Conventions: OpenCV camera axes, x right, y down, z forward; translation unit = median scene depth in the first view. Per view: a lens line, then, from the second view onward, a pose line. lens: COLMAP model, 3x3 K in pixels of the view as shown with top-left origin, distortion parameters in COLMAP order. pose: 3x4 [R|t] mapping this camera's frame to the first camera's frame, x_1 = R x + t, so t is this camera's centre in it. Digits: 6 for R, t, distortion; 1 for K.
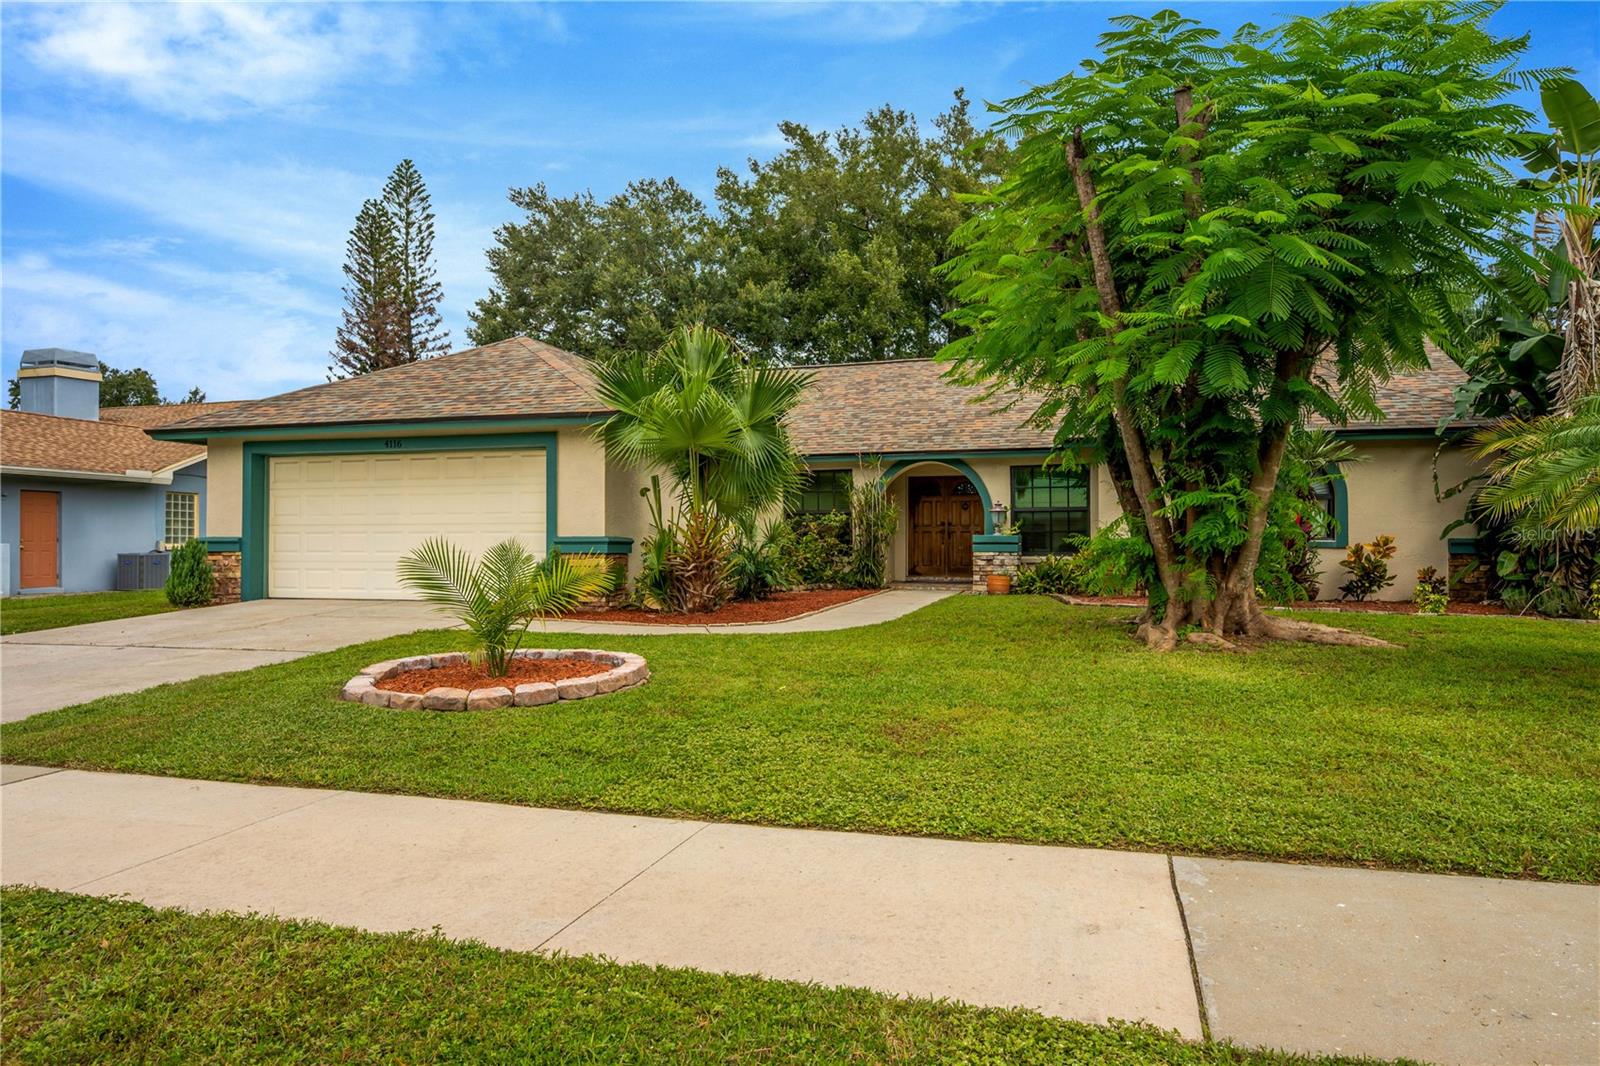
lens RADIAL K [[1031.0, 0, 800.0], [0, 1031.0, 533.0], [0, 0, 1]] dist [0.003224, 0.000137]
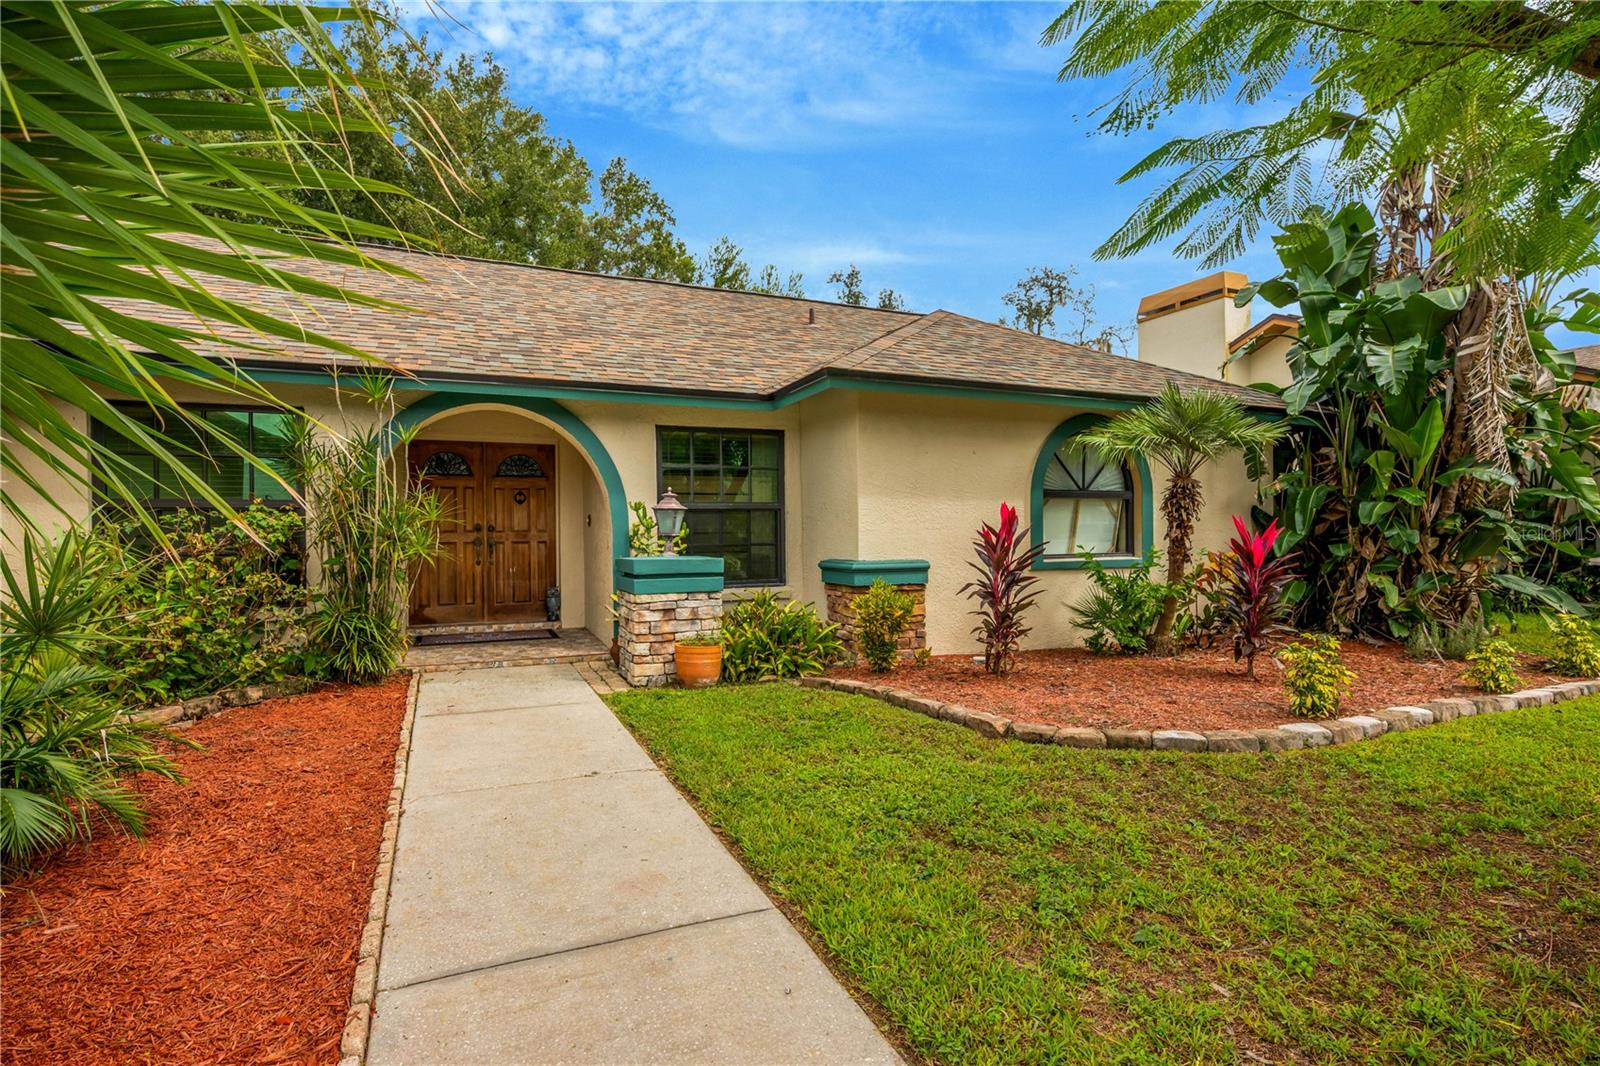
lens RADIAL K [[792.7, 0, 799.4], [0, 792.7, 513.7], [0, 0, 1]] dist [0.002054, -0.000031]
pose [[0.749666, 0.006003, 0.661789, -0.013320], [-0.001226, 0.999970, -0.007682, -0.012554], [-0.661815, 0.004948, 0.749651, 0.522964]]
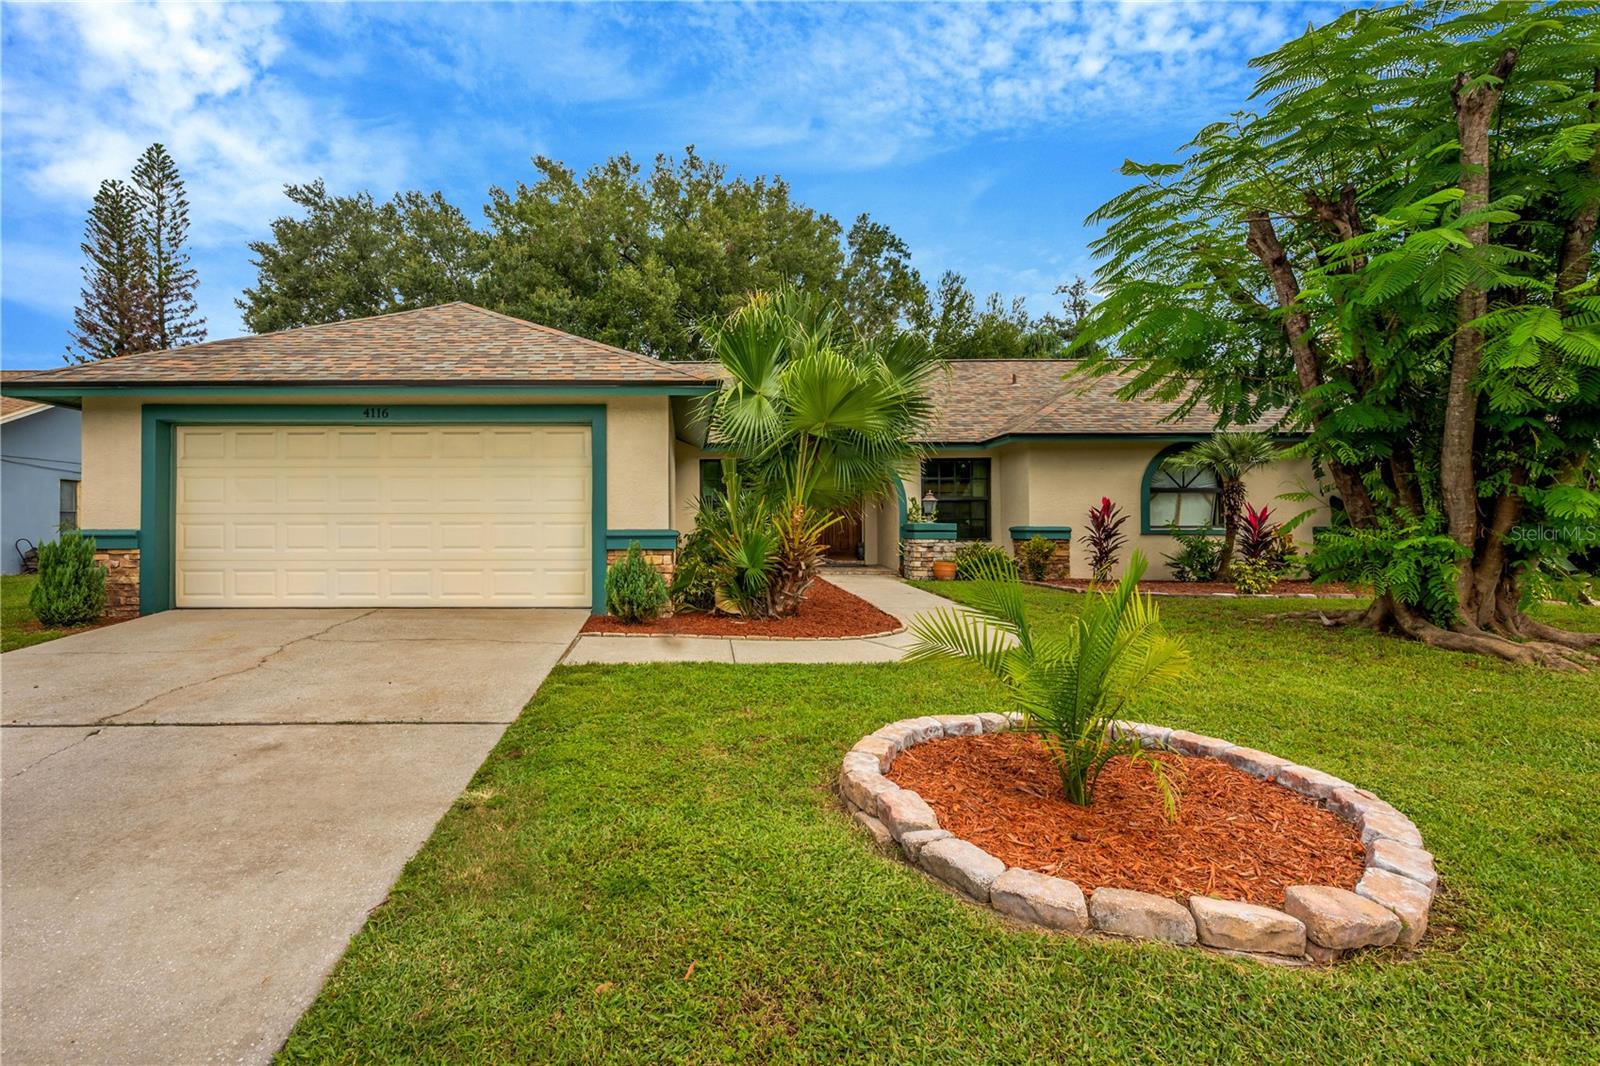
lens RADIAL K [[784.7, 0, 677.5], [0, 784.7, 521.0], [0, 0, 1]] dist [-0.001494, -0.000090]
pose [[0.957626, -0.001487, 0.288012, -0.228777], [-0.001484, 0.999948, 0.010096, -0.006166], [-0.288012, -0.010095, 0.957574, 0.232869]]
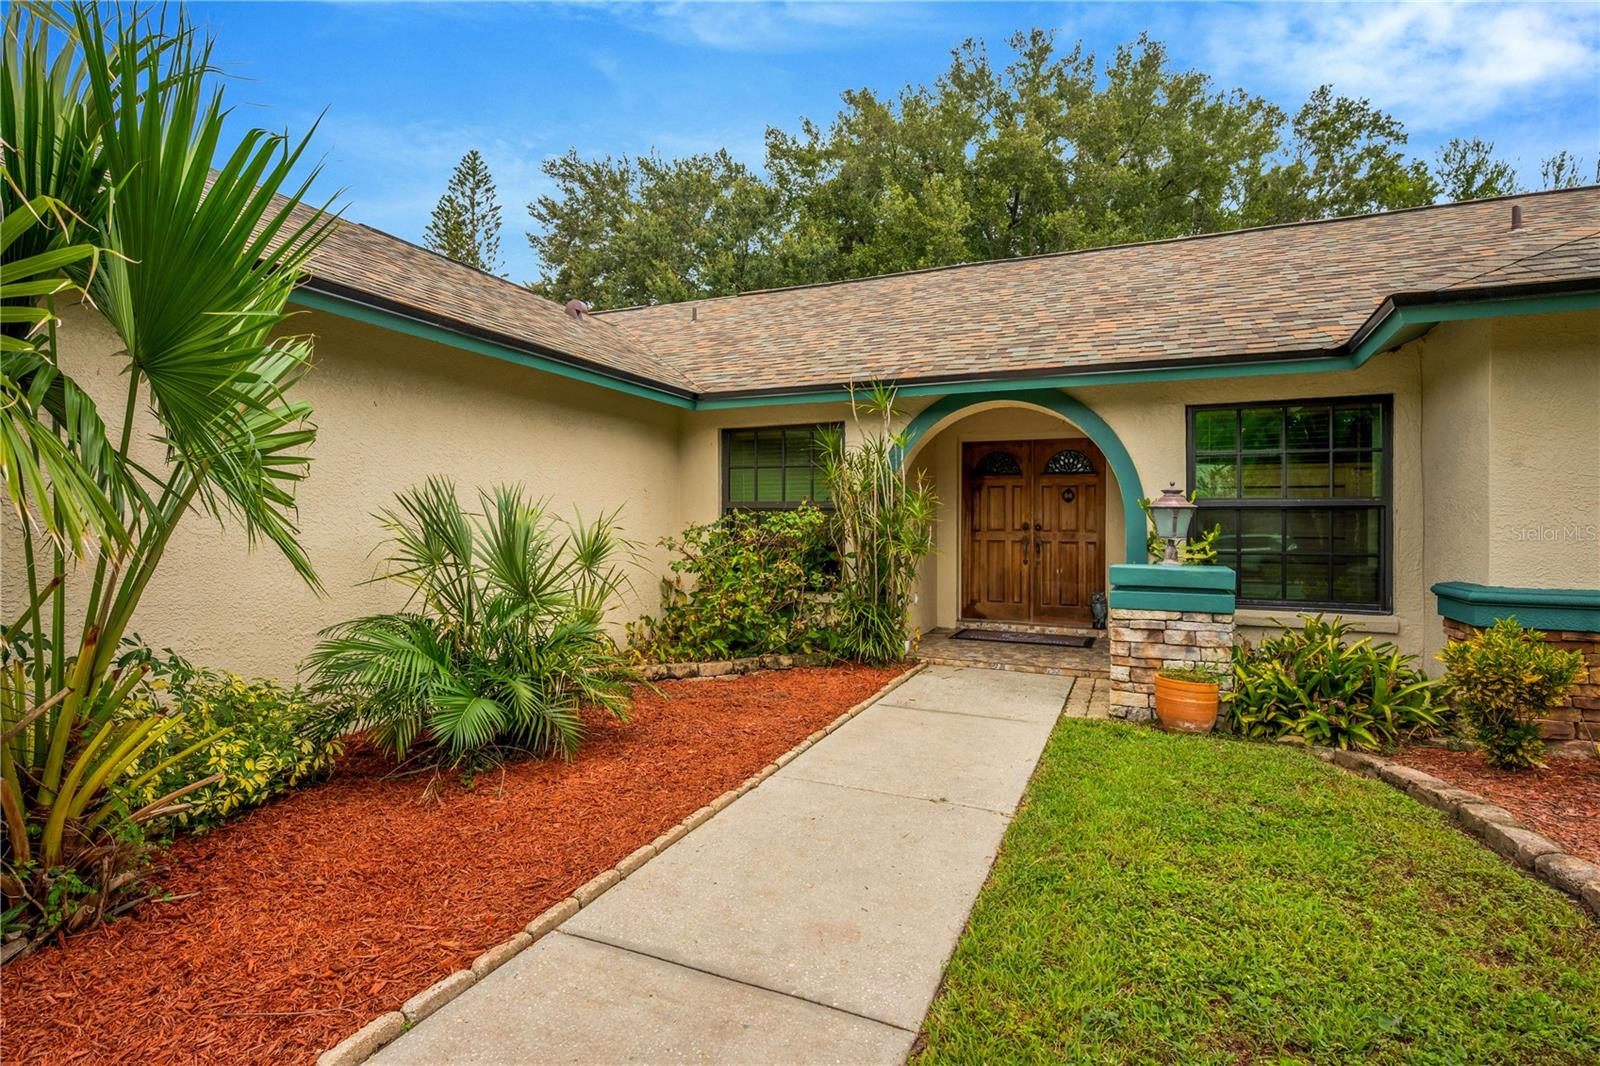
lens RADIAL K [[792.7, 0, 799.4], [0, 792.7, 513.7], [0, 0, 1]] dist [0.002054, -0.000031]
pose [[0.992483, 0.004760, -0.122288, 0.065313], [-0.004935, 0.999987, -0.001132, -0.013756], [0.122281, 0.001727, 0.992494, 0.522814]]
